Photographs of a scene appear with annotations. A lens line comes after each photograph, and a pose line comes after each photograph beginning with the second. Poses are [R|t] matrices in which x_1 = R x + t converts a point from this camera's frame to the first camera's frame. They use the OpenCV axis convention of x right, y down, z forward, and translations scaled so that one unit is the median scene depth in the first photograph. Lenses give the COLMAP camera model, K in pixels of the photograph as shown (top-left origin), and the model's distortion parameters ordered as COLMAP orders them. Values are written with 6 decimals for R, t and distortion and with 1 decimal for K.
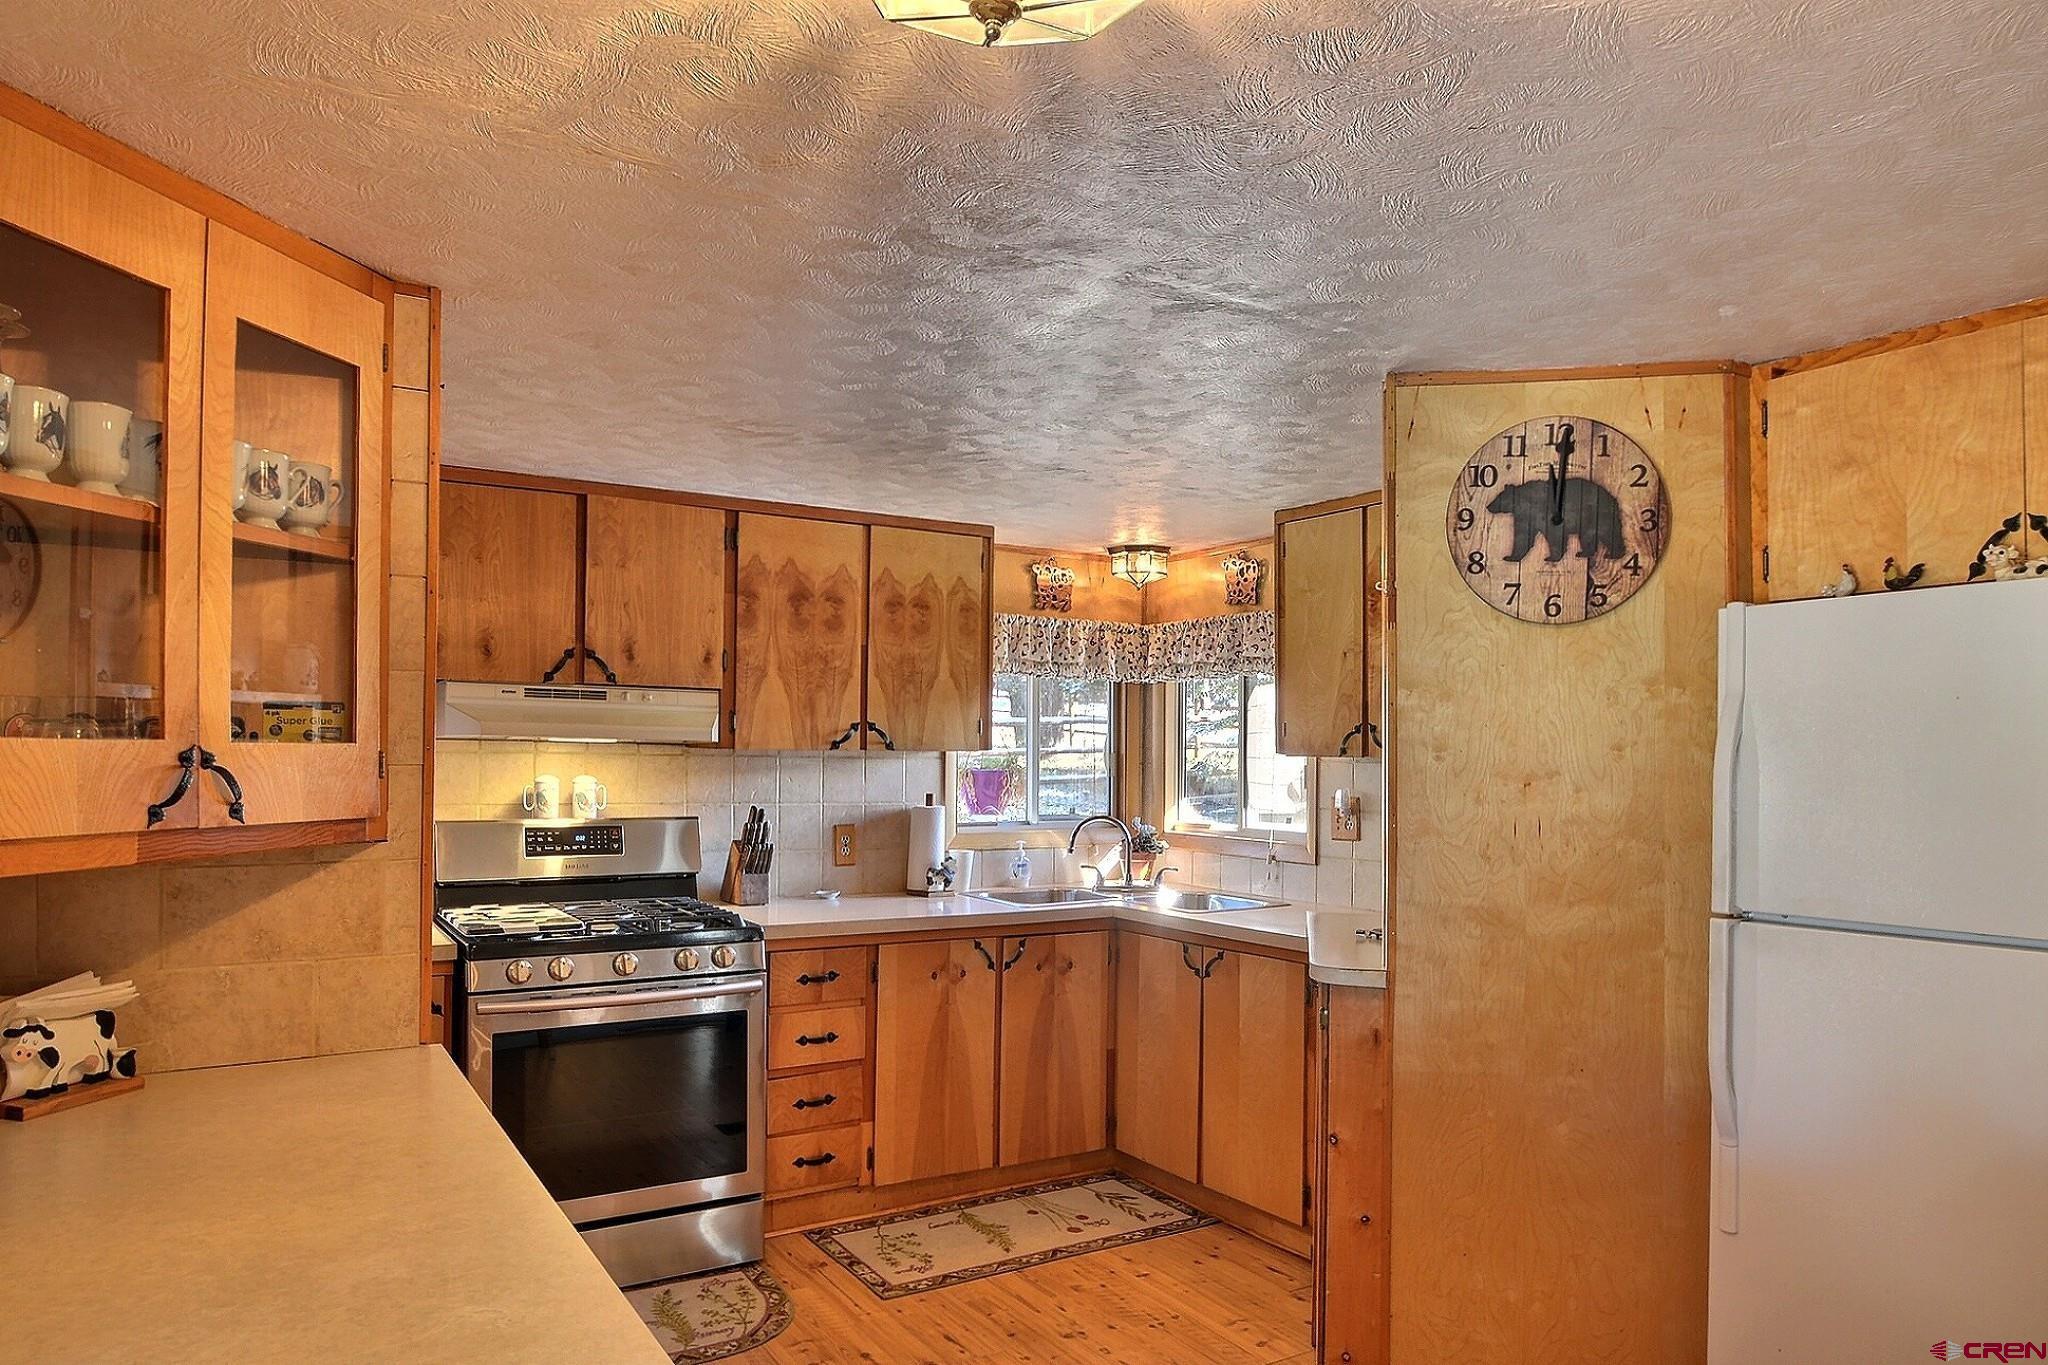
lens RADIAL K [[1308.2, 0, 1055.5], [0, 1308.2, 750.2], [0, 0, 1]] dist [-0.030335, -0.001745]
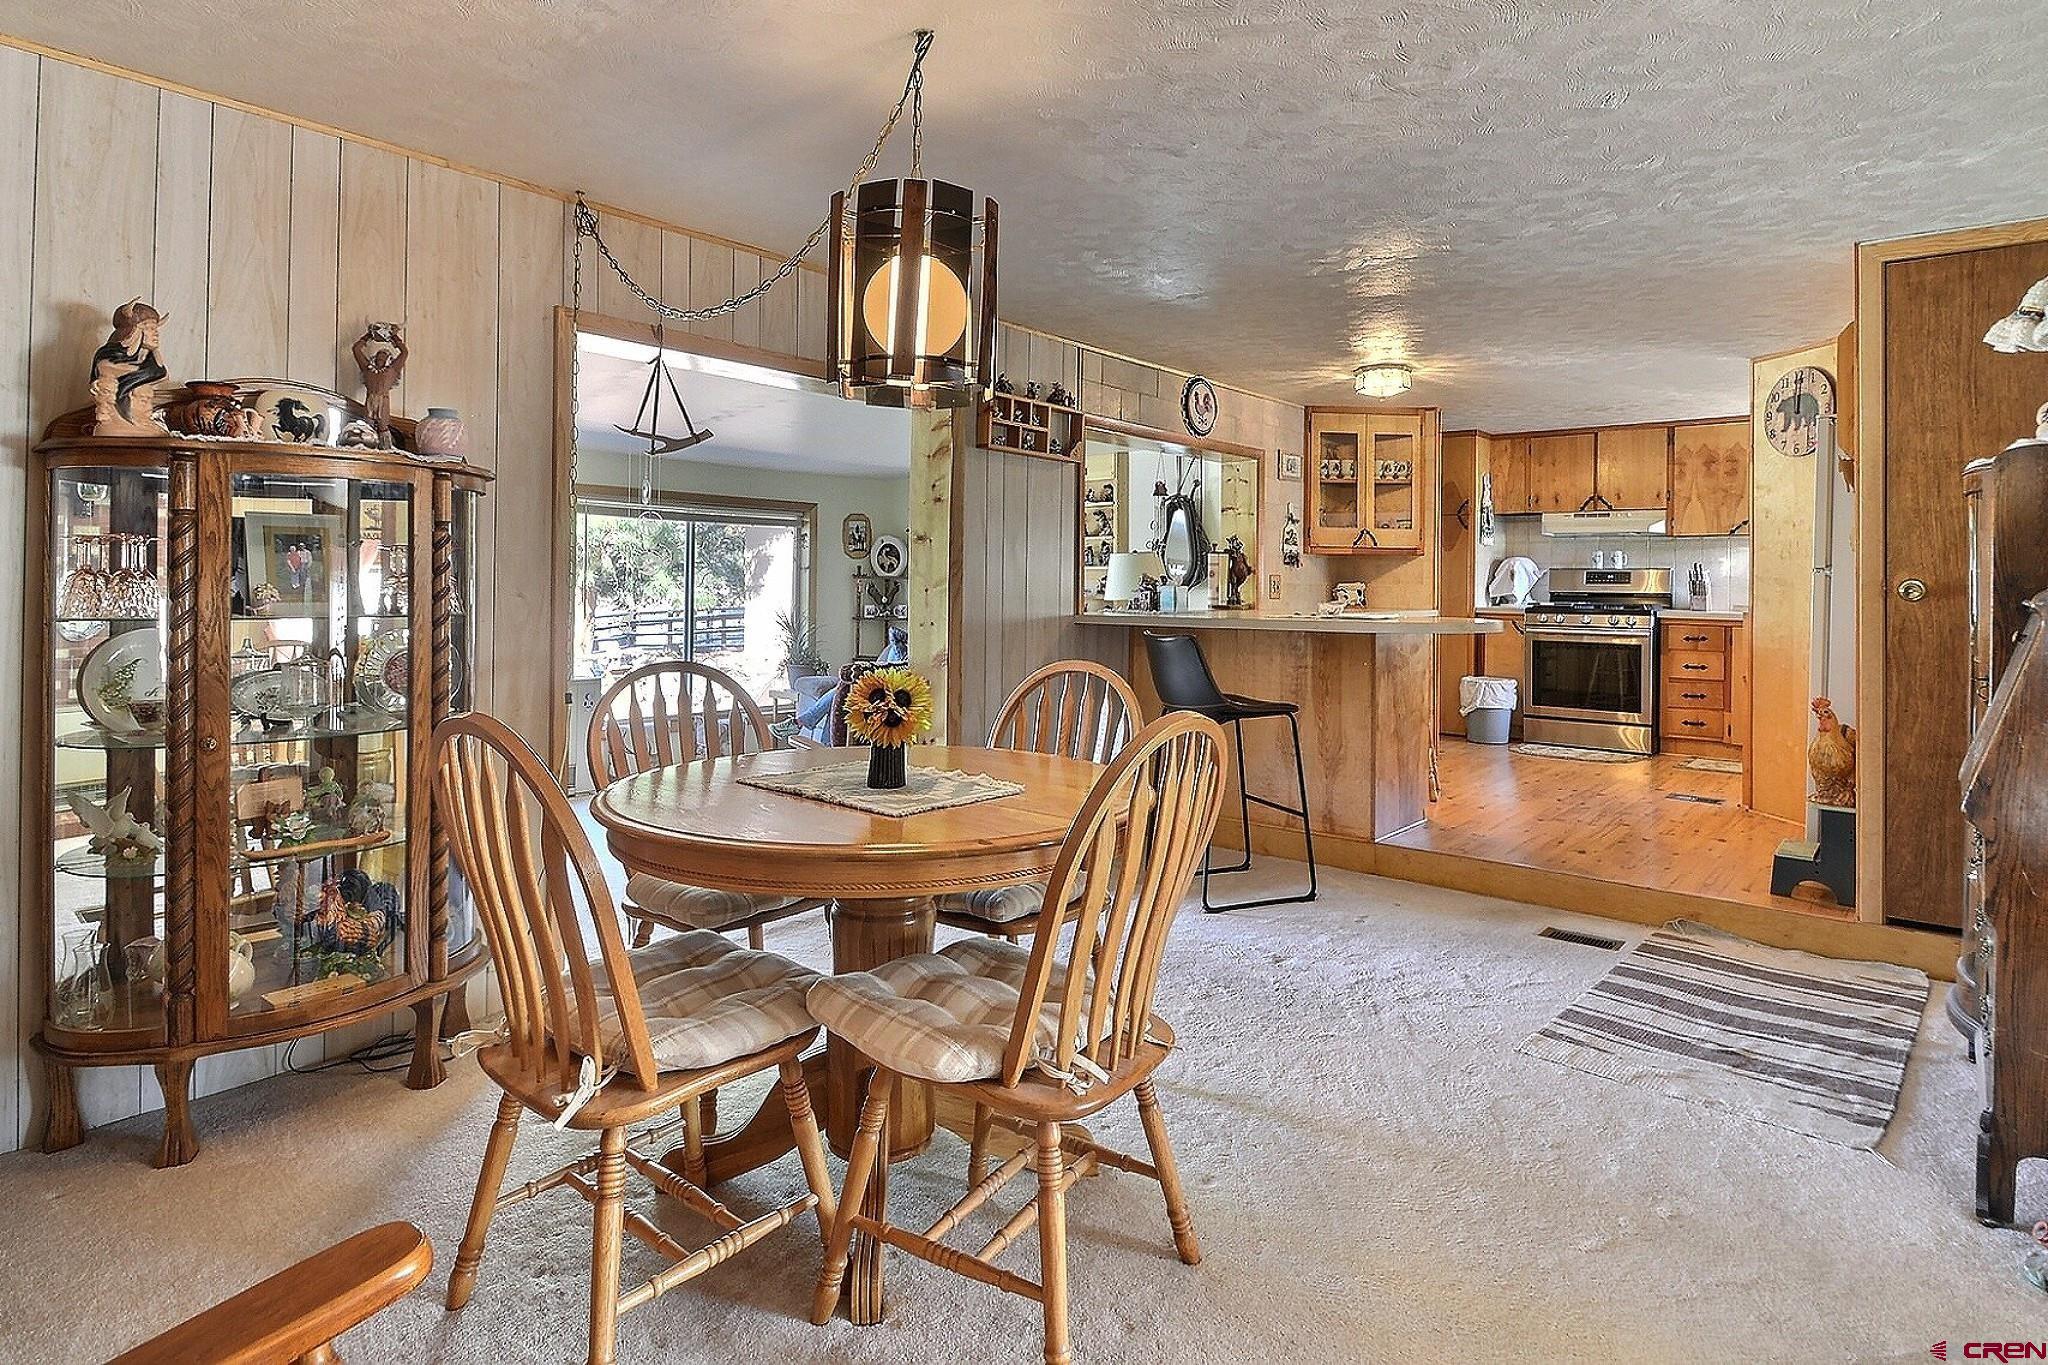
lens RADIAL K [[1136.3, 0, 997.2], [0, 1136.3, 570.2], [0, 0, 1]] dist [0.007333, 0.001333]
pose [[0.289933, -0.019022, -0.956858, 1.304178], [-0.004990, 0.999759, -0.021387, 0.108187], [0.957034, 0.010975, 0.289768, -0.661373]]
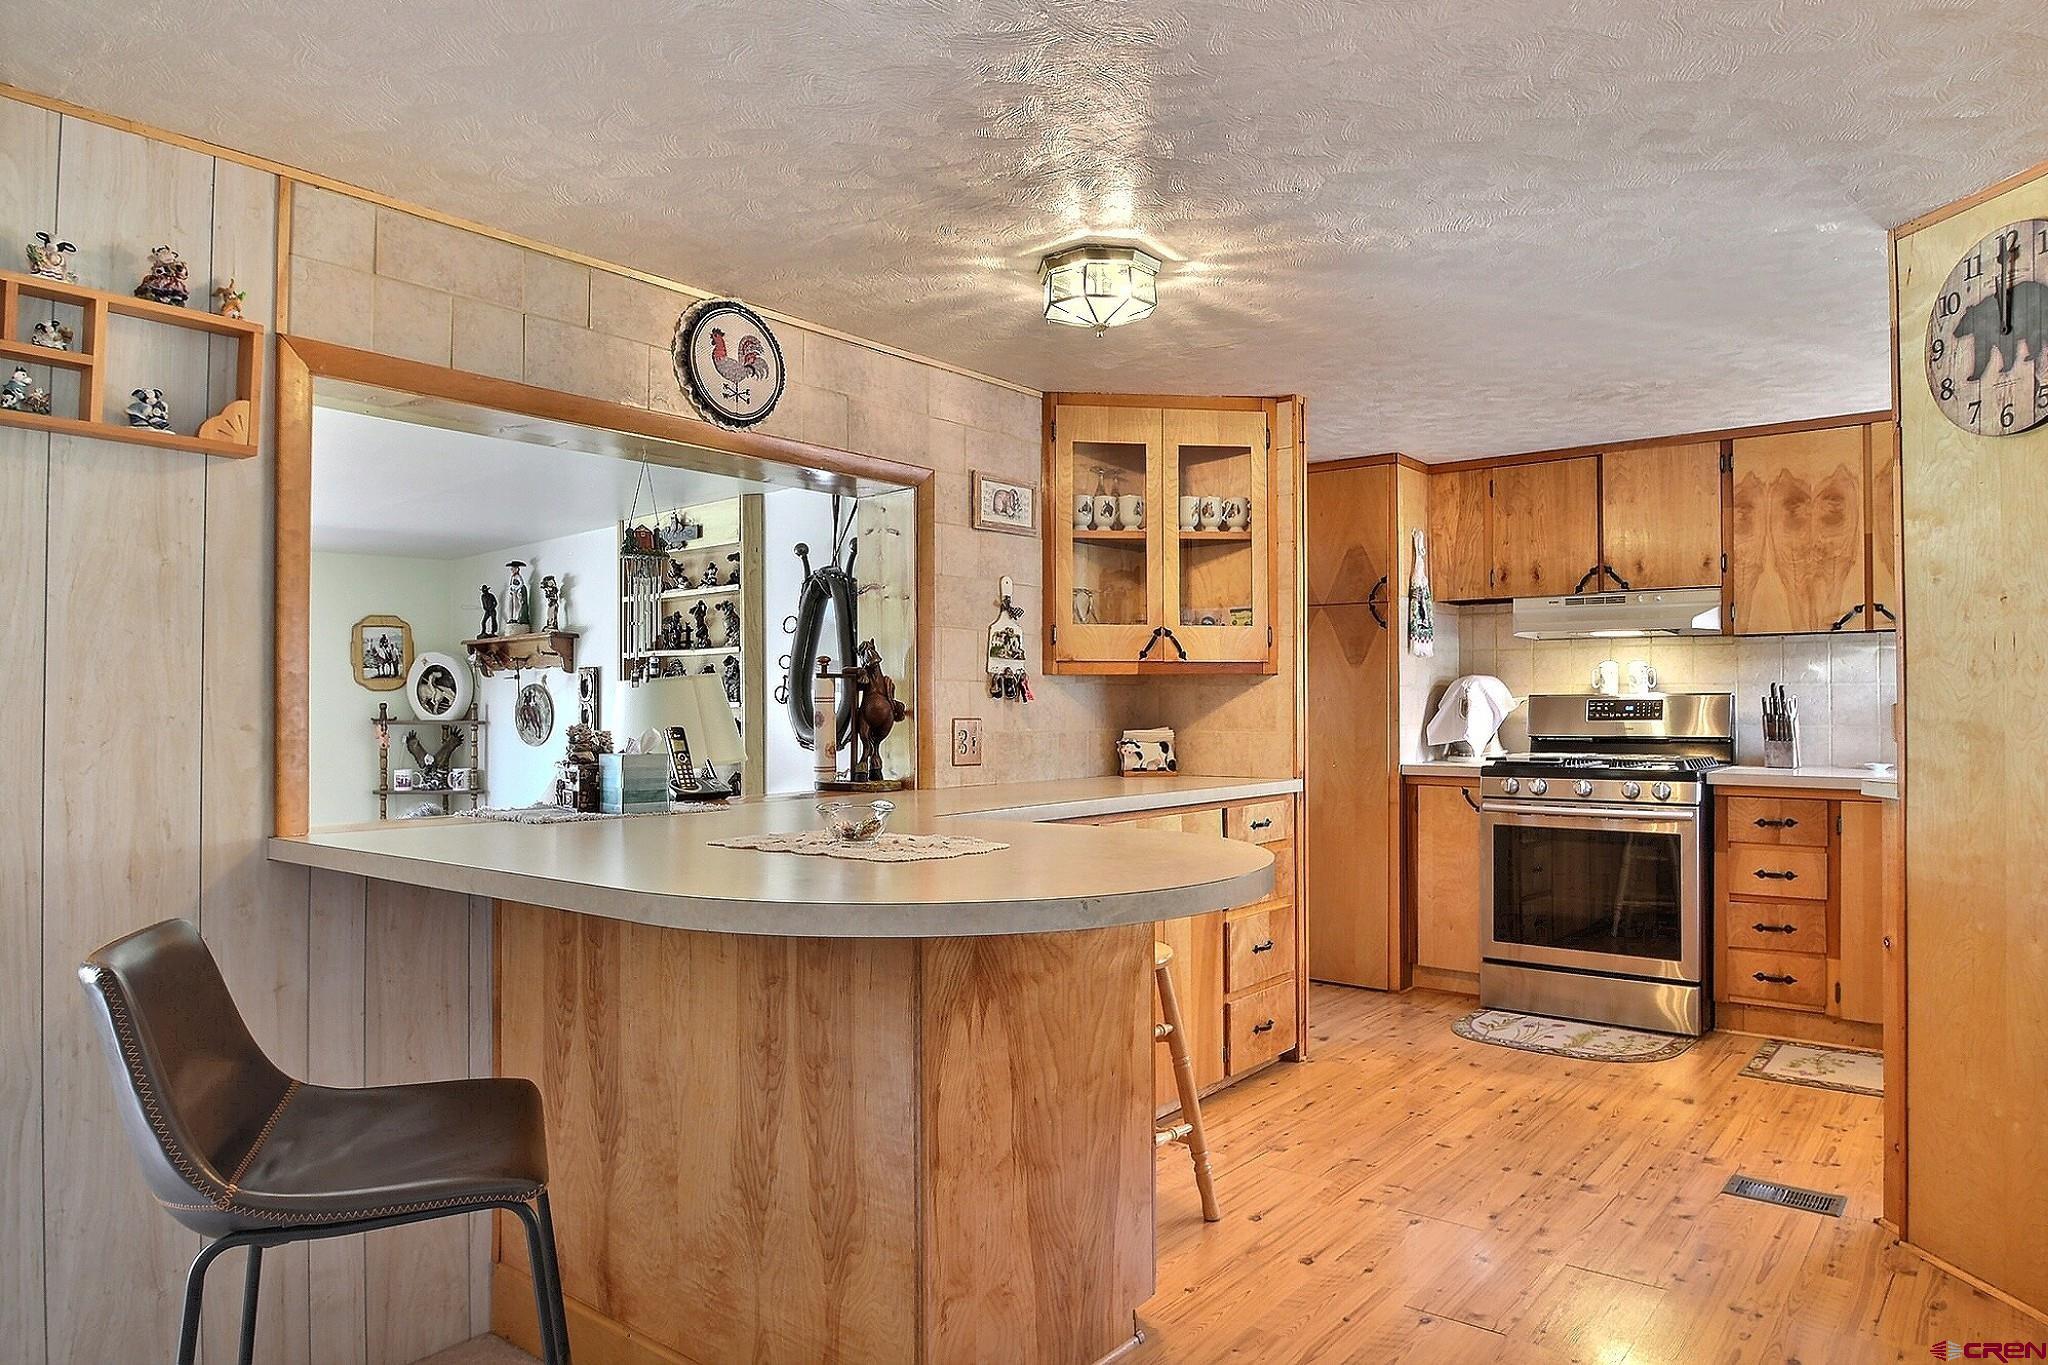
lens RADIAL K [[1308.2, 0, 1010.8], [0, 1308.2, 685.9], [0, 0, 1]] dist [-0.030335, -0.001745]
pose [[0.312984, -0.028032, -0.949345, 0.719256], [0.007736, 0.999606, -0.026966, 0.077892], [0.949727, 0.001096, 0.313078, -0.019034]]
